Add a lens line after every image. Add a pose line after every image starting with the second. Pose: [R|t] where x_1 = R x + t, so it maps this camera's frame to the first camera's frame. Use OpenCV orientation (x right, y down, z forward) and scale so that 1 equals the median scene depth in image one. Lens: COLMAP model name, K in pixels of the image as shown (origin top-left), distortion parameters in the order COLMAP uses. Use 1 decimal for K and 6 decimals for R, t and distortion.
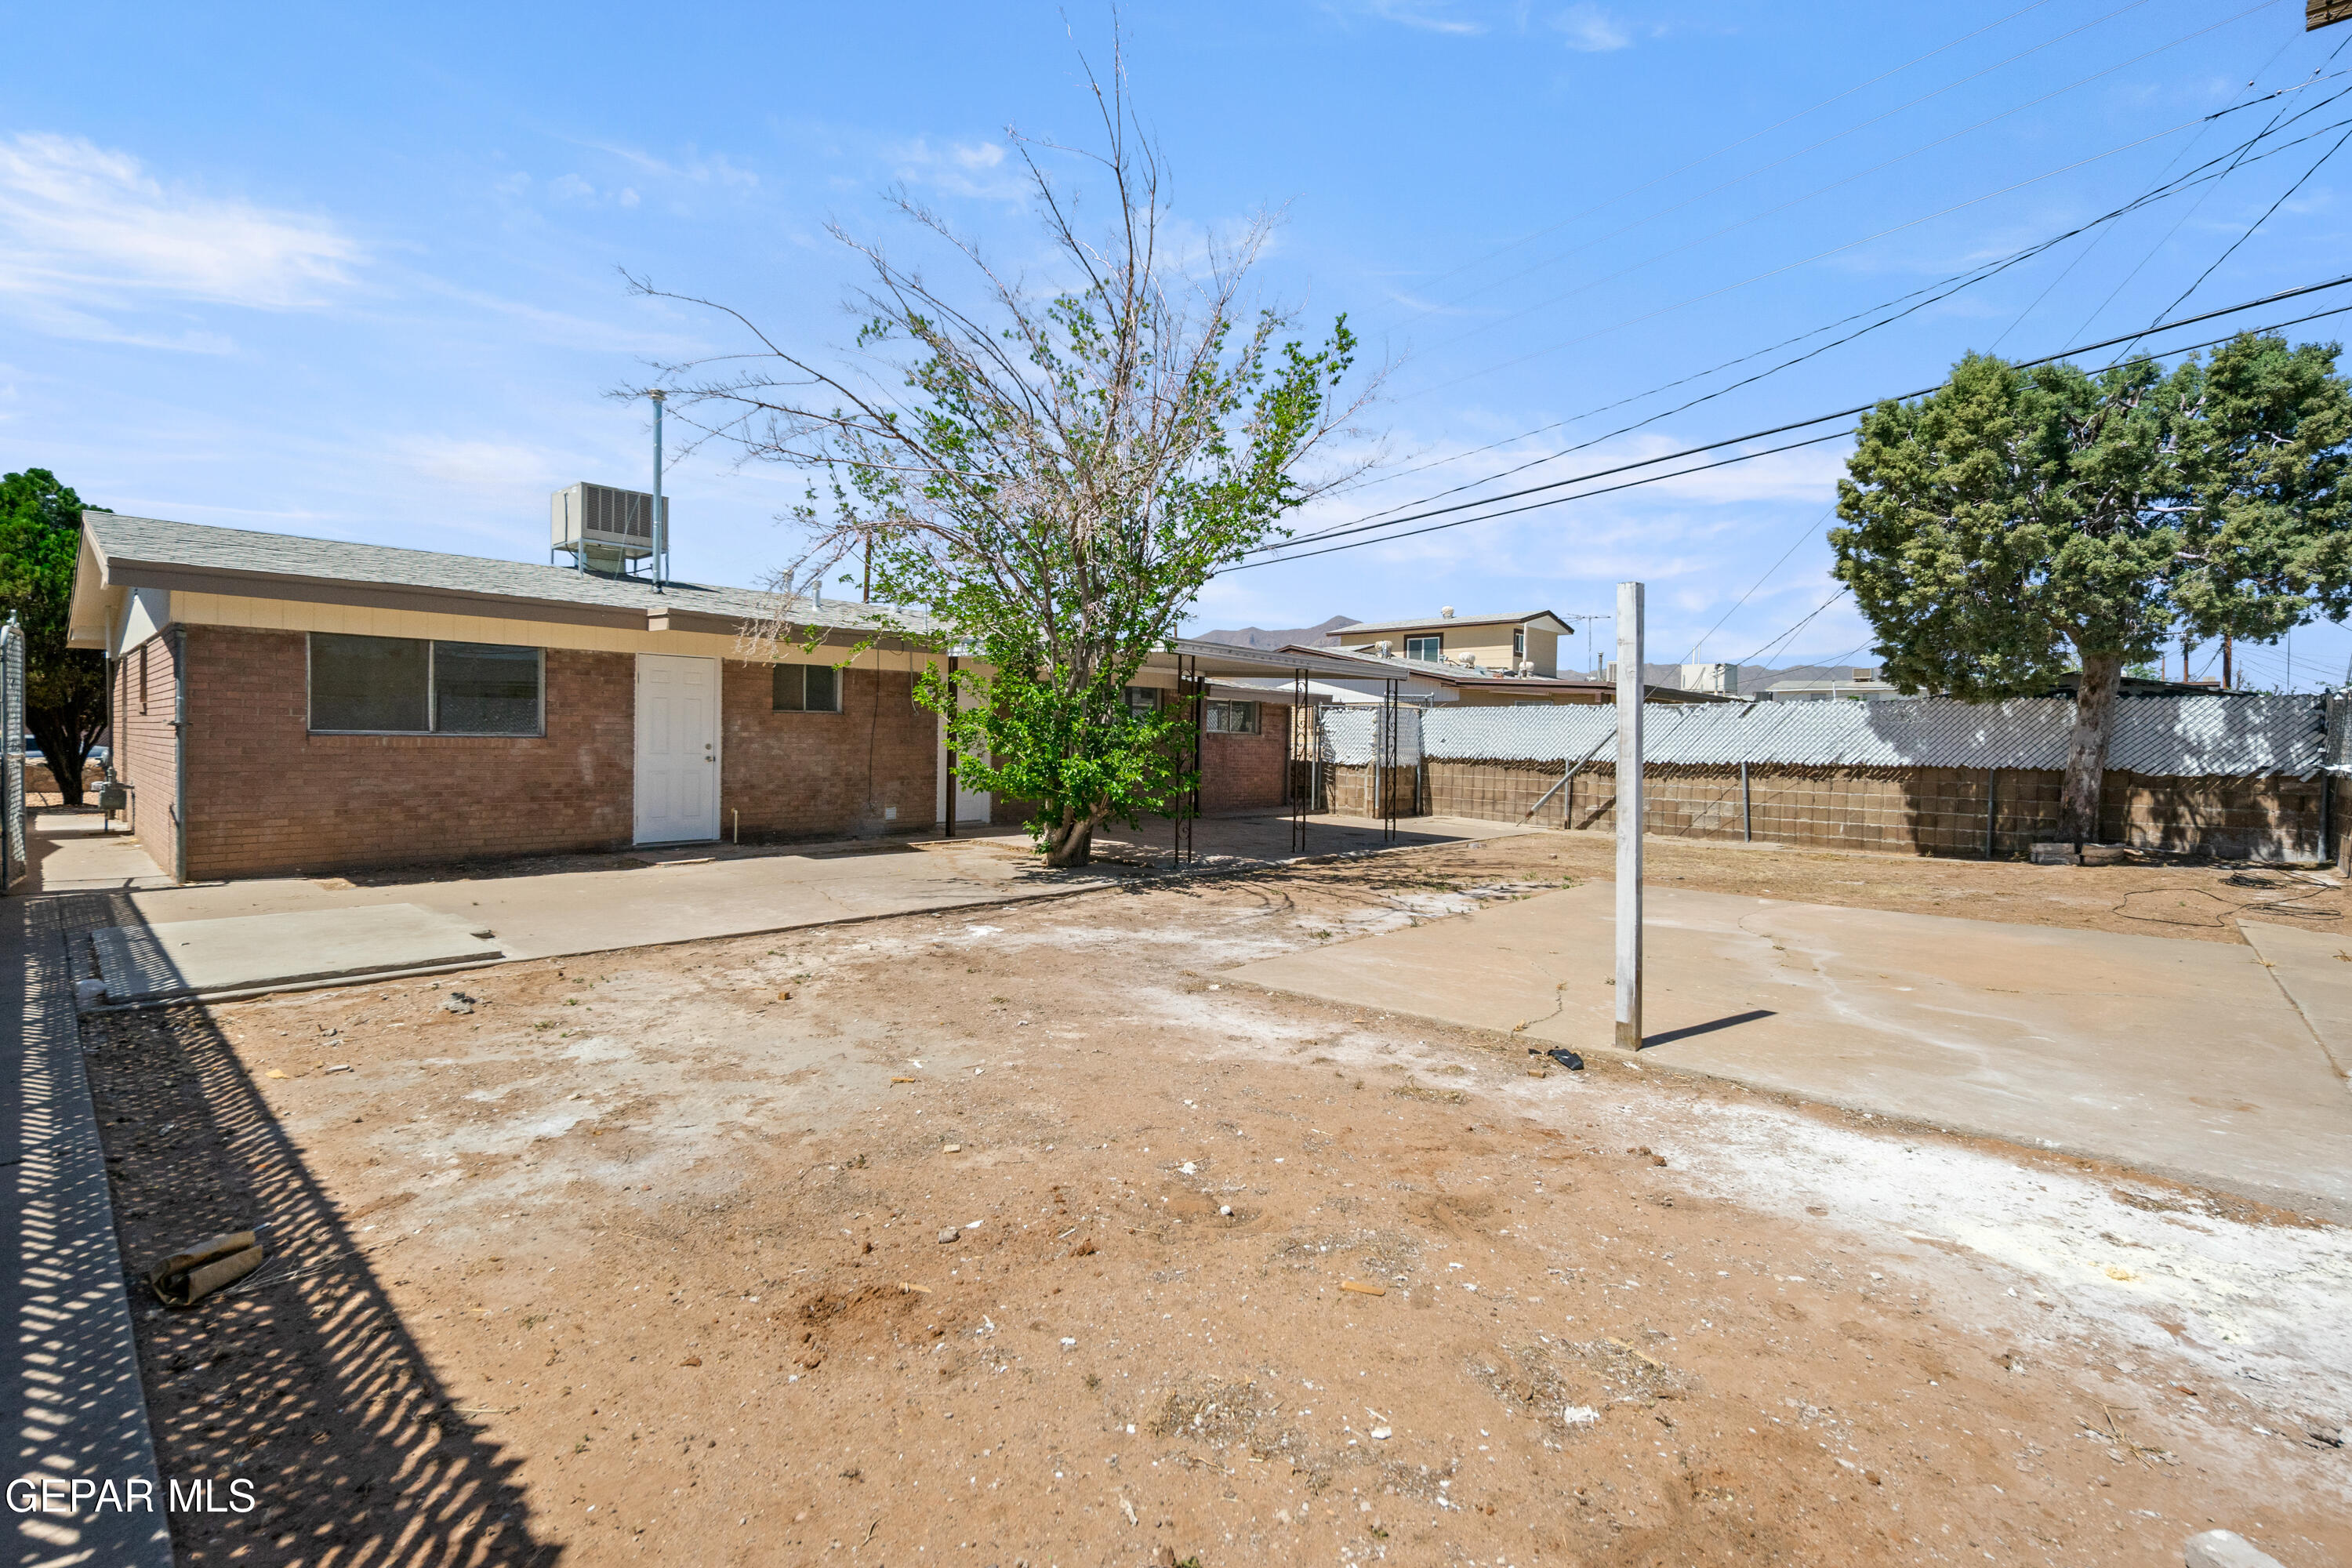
lens RADIAL K [[1034.5, 0, 1170.5], [0, 1034.5, 778.8], [0, 0, 1]] dist [0.000673, -0.000372]
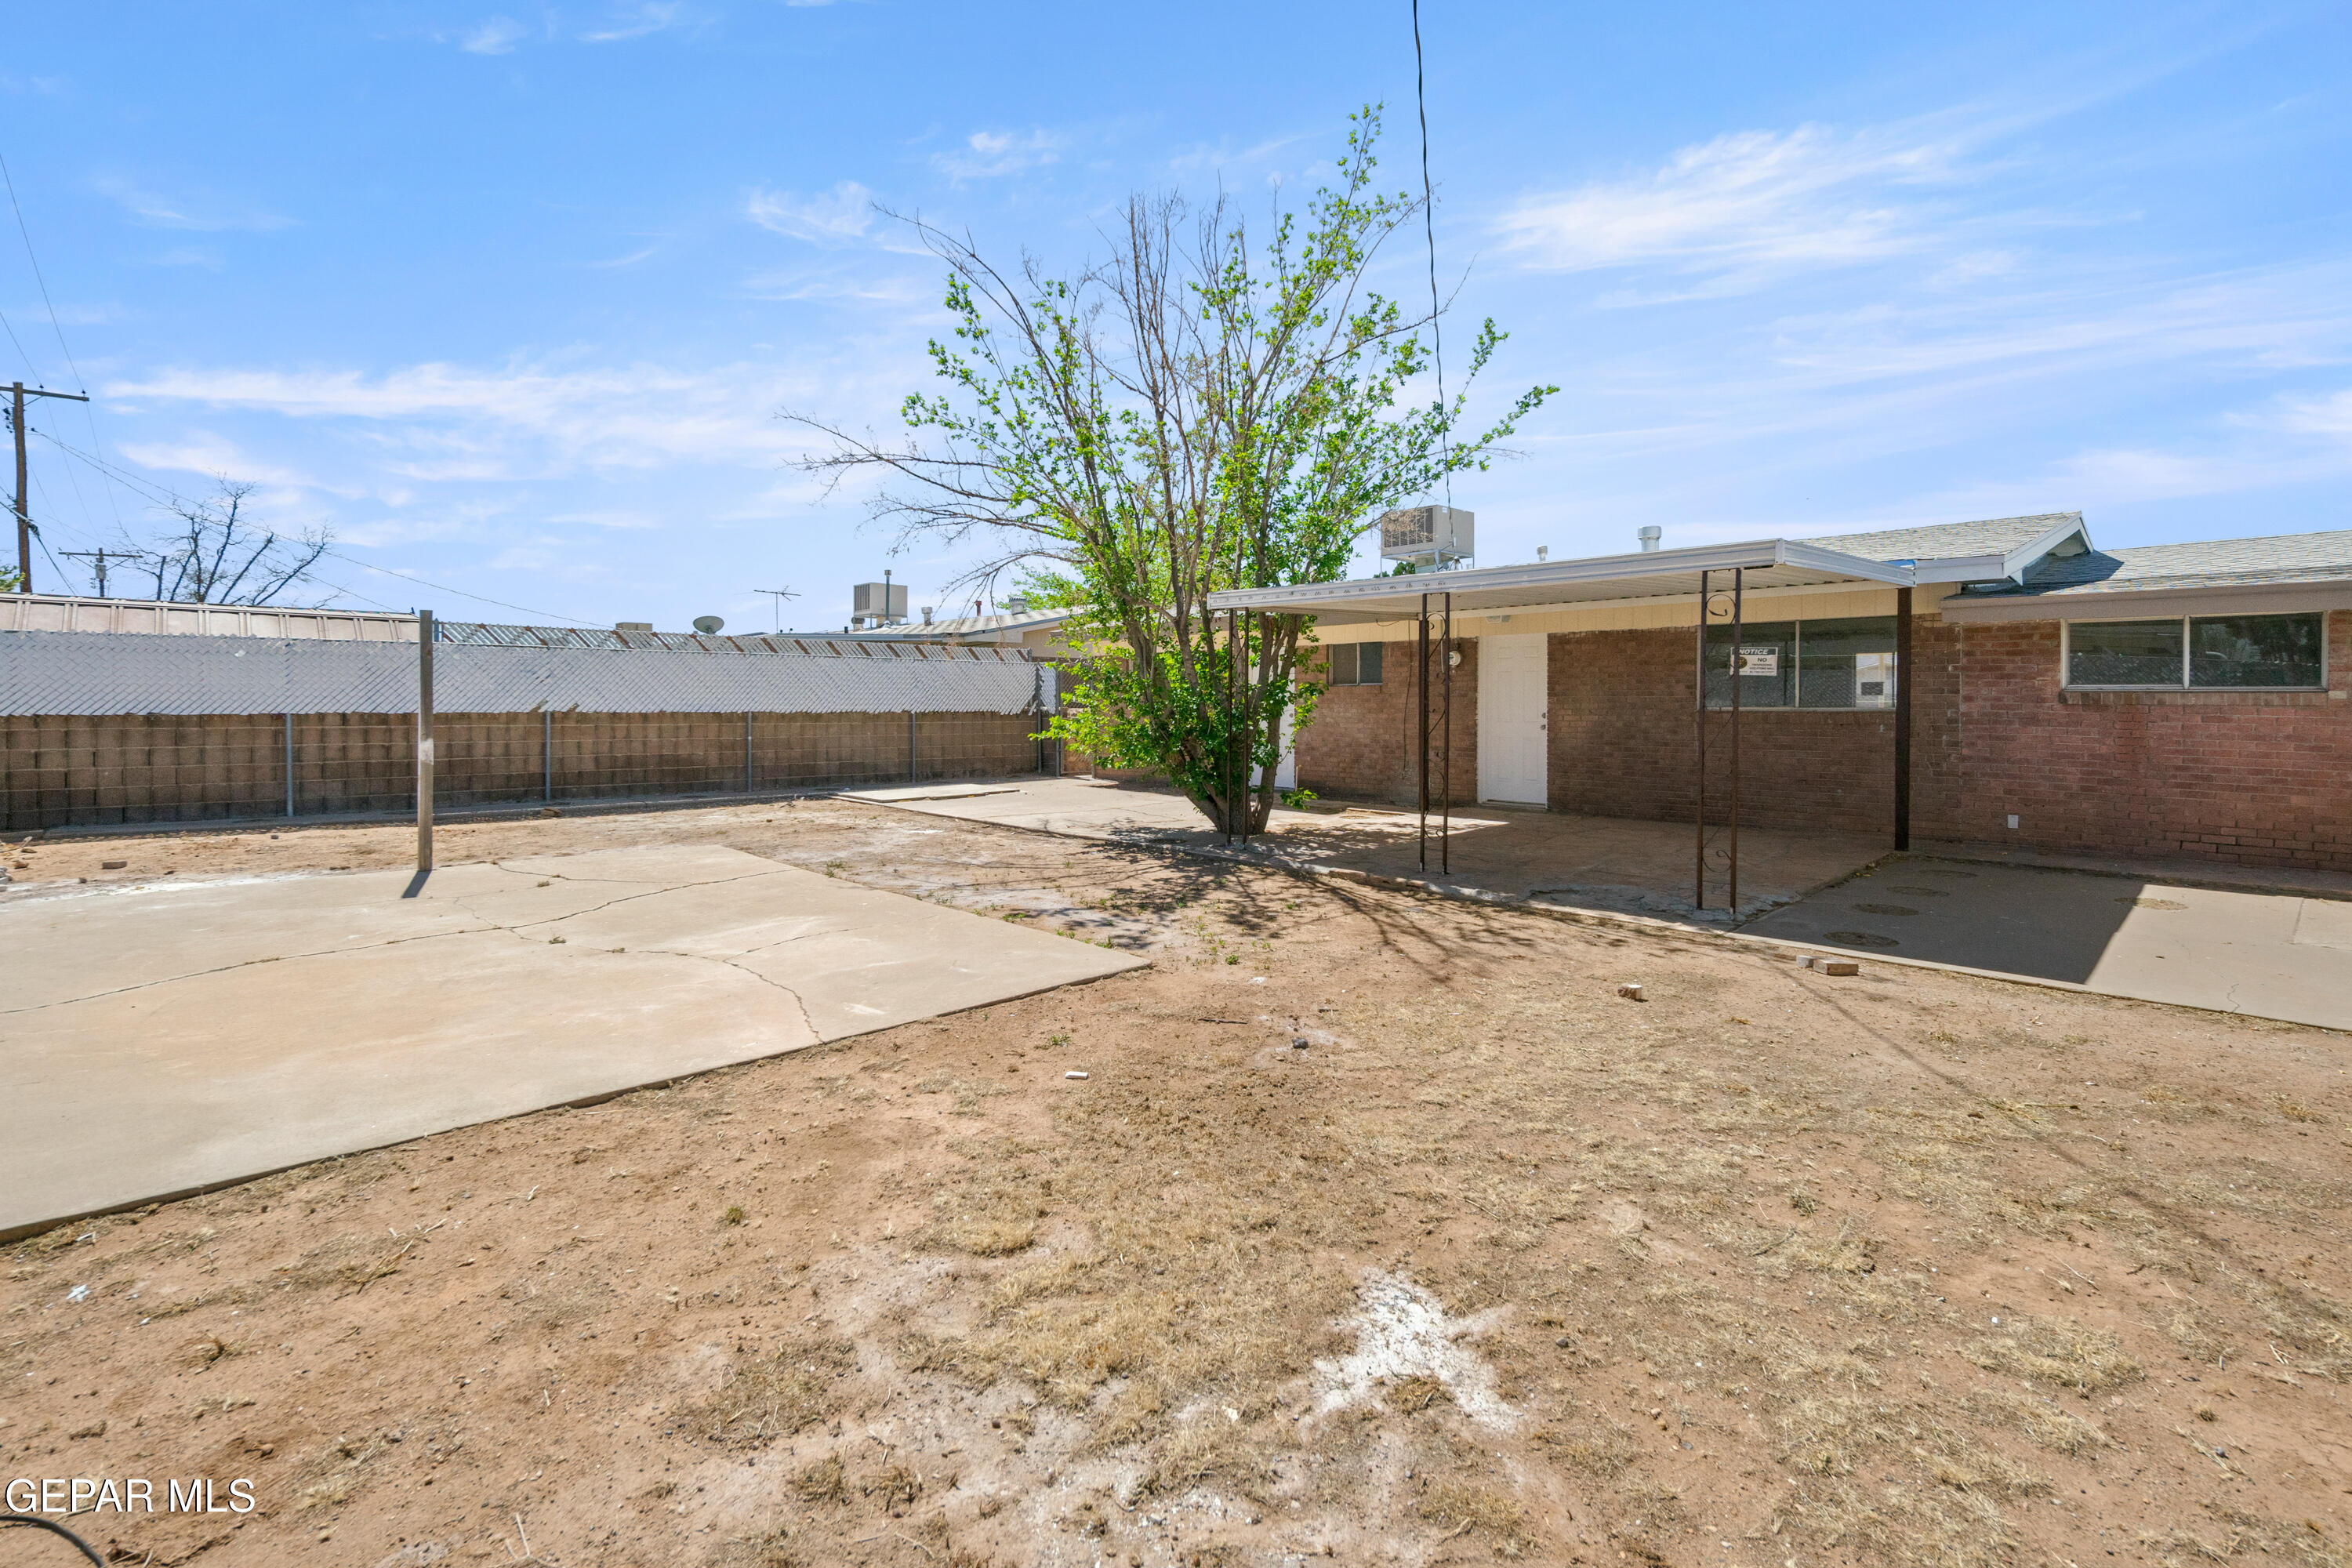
lens RADIAL K [[1034.5, 0, 1157.0], [0, 1034.5, 755.5], [0, 0, 1]] dist [0.000673, -0.000372]
pose [[-0.060547, 0.033809, -0.997593, 0.913719], [-0.041634, 0.998471, 0.036366, -0.023420], [0.997297, 0.043736, -0.059047, 0.994585]]
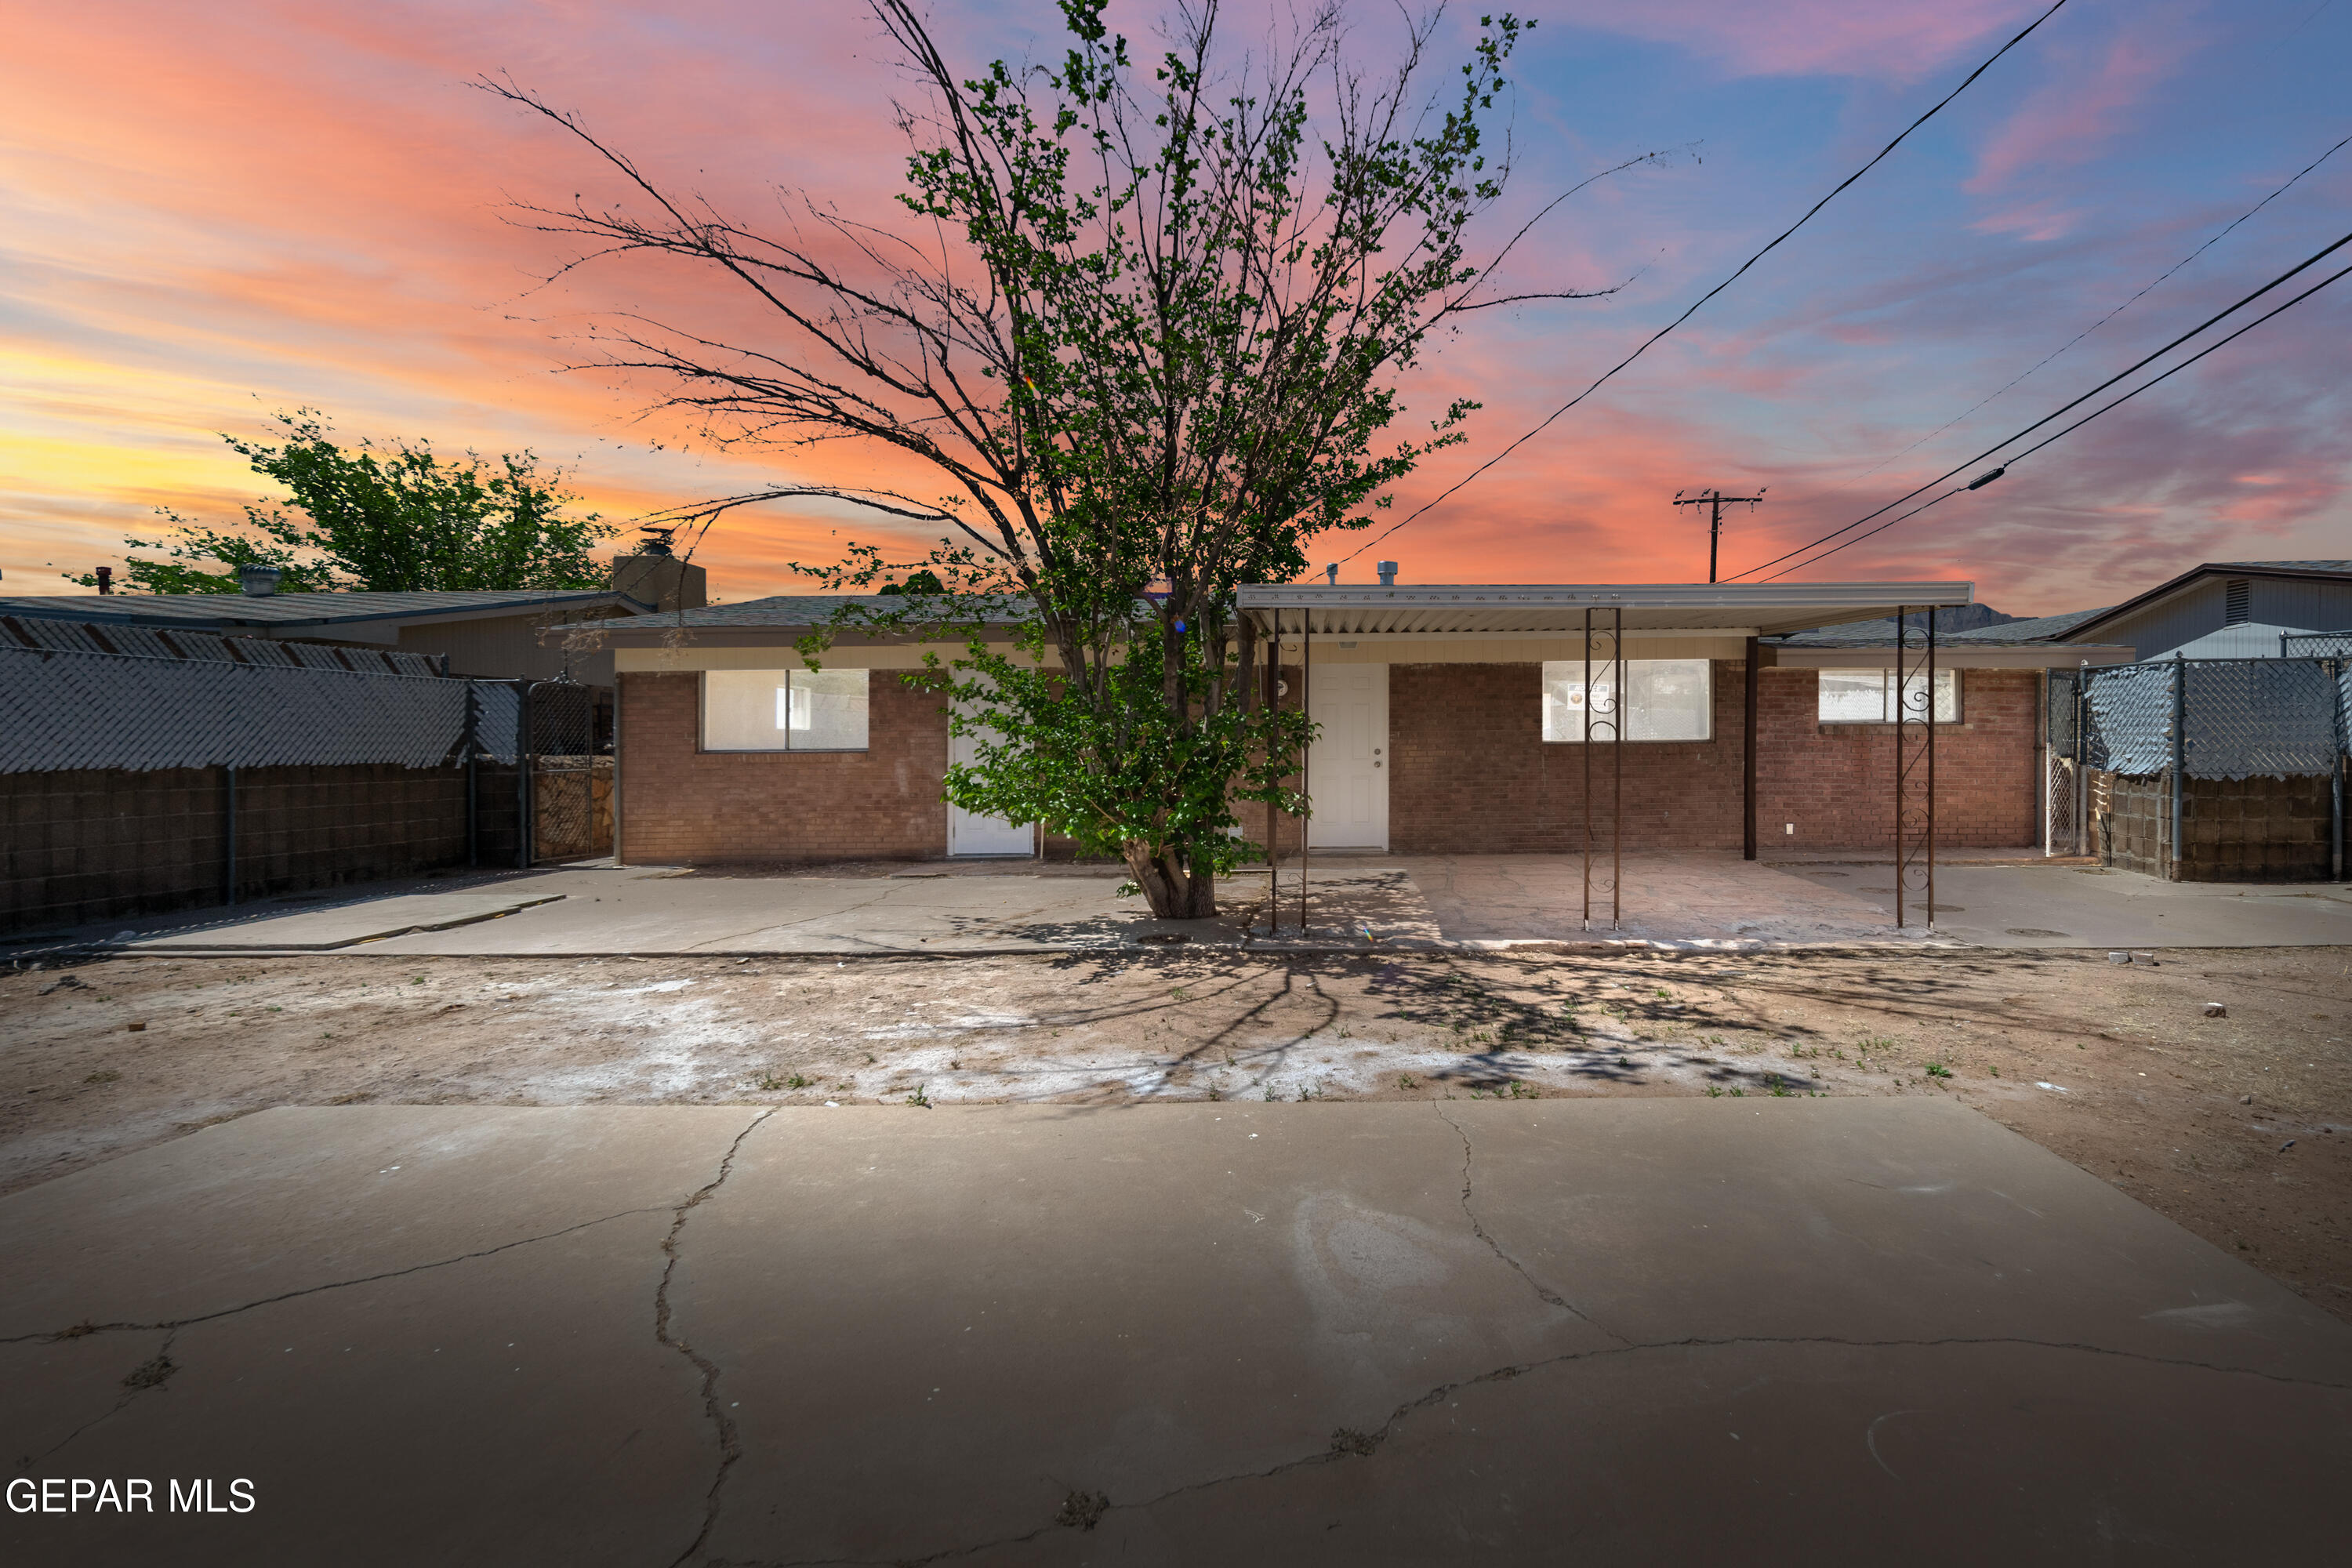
lens RADIAL K [[1092.3, 0, 1190.3], [0, 1092.3, 769.6], [0, 0, 1]] dist [0.000916, -0.000735]
pose [[0.673389, -0.004088, -0.739277, 0.456260], [-0.008061, 0.999885, -0.012872, -0.009040], [0.739244, 0.014628, 0.673279, 0.461792]]
